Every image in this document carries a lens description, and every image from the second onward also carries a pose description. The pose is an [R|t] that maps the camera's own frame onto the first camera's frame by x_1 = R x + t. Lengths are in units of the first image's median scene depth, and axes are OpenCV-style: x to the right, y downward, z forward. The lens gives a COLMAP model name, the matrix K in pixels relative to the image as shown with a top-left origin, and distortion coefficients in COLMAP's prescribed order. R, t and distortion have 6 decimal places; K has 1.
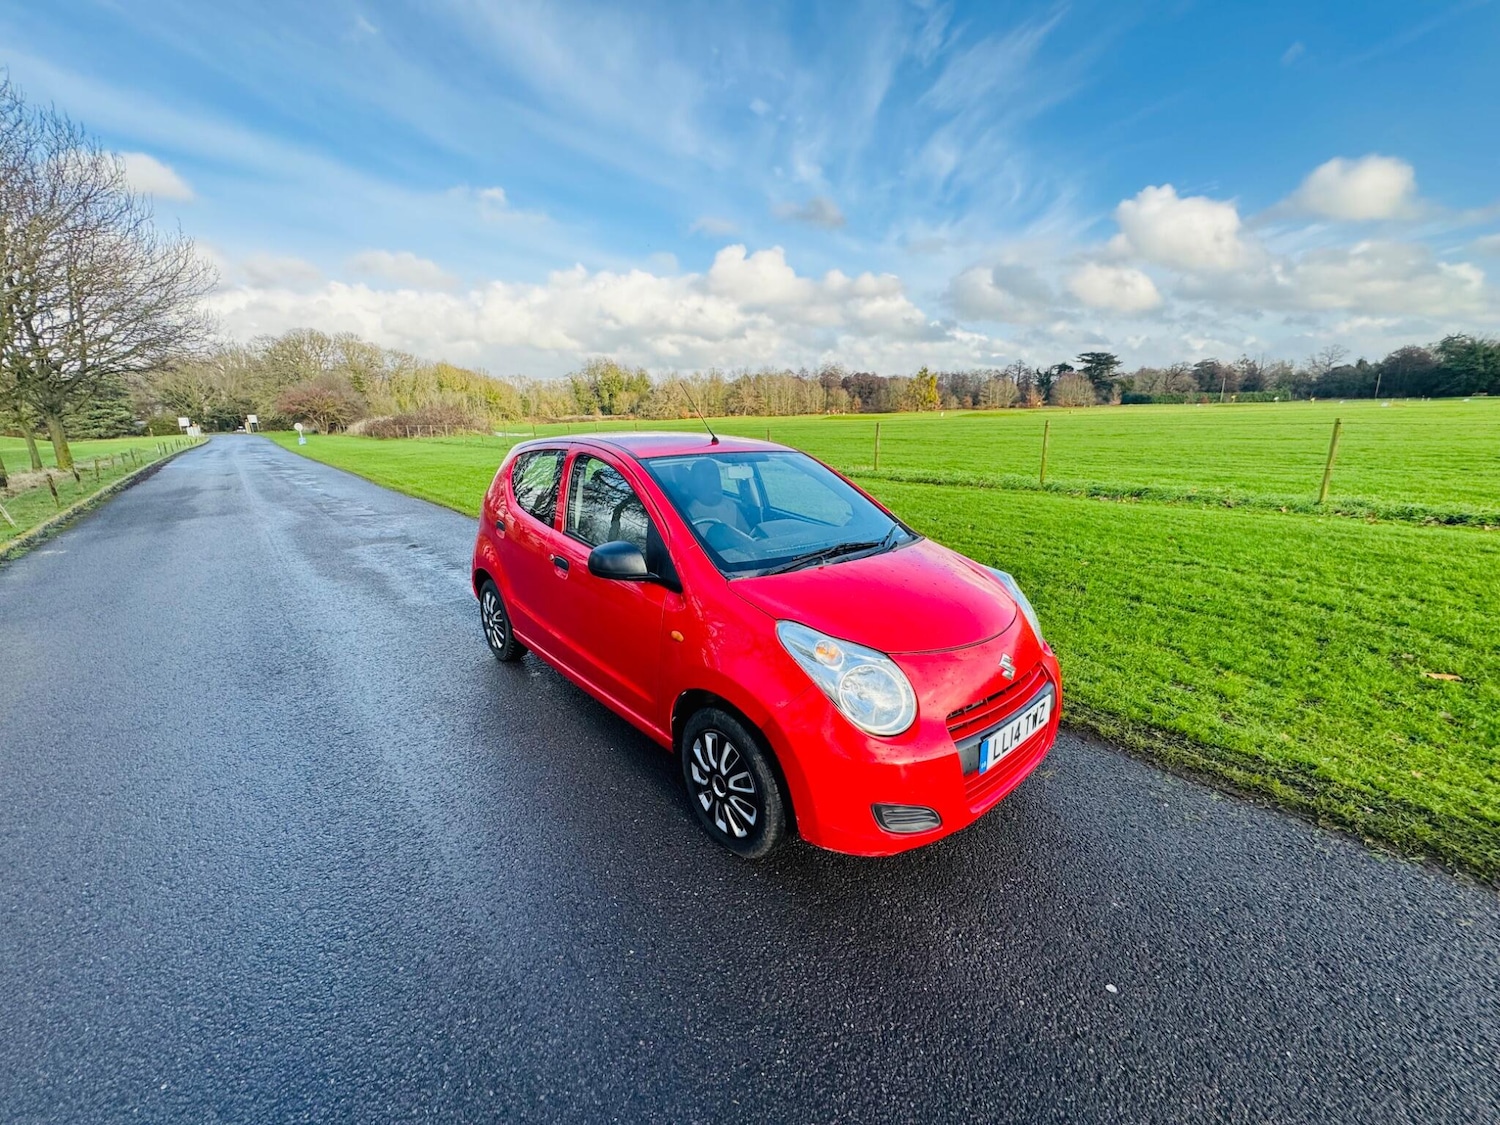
lens RADIAL K [[591.3, 0, 748.7], [0, 591.3, 583.1], [0, 0, 1]] dist [-0.004338, 0.000507]
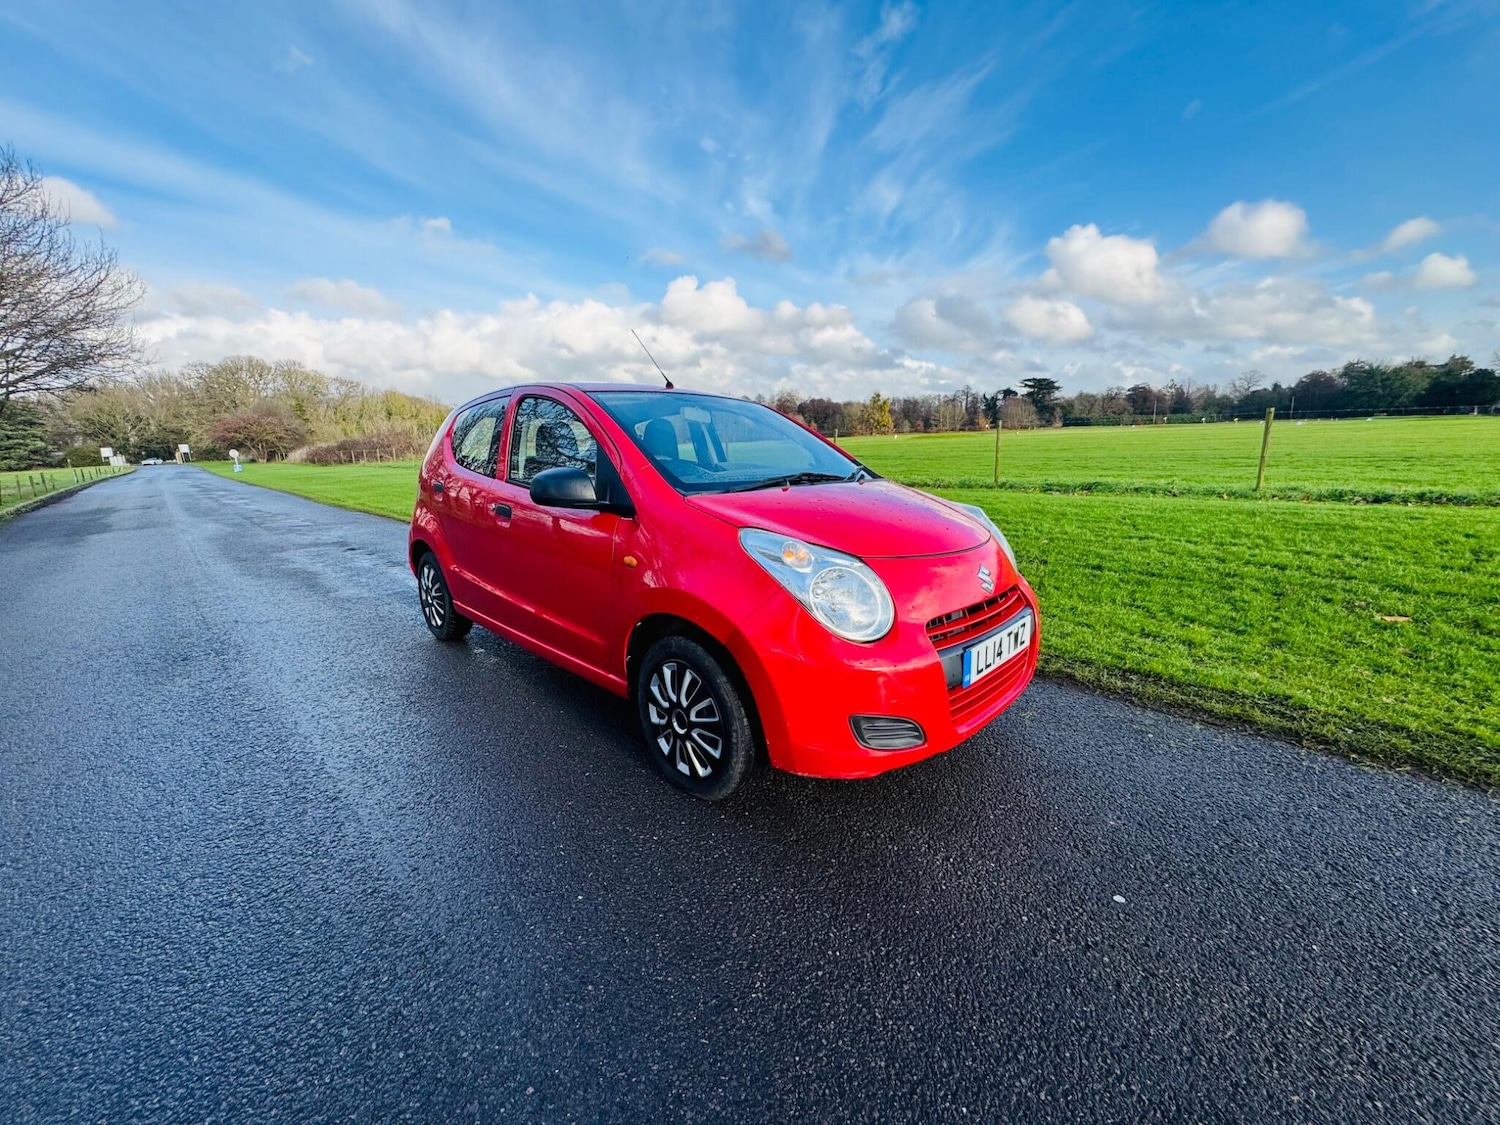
lens RADIAL K [[591.3, 0, 749.5], [0, 591.3, 584.6], [0, 0, 1]] dist [-0.004338, 0.000507]
pose [[0.997514, -0.027058, 0.065063, 0.001942], [0.030124, 0.998459, -0.046616, 0.105244], [-0.063702, 0.048460, 0.996792, 0.050817]]
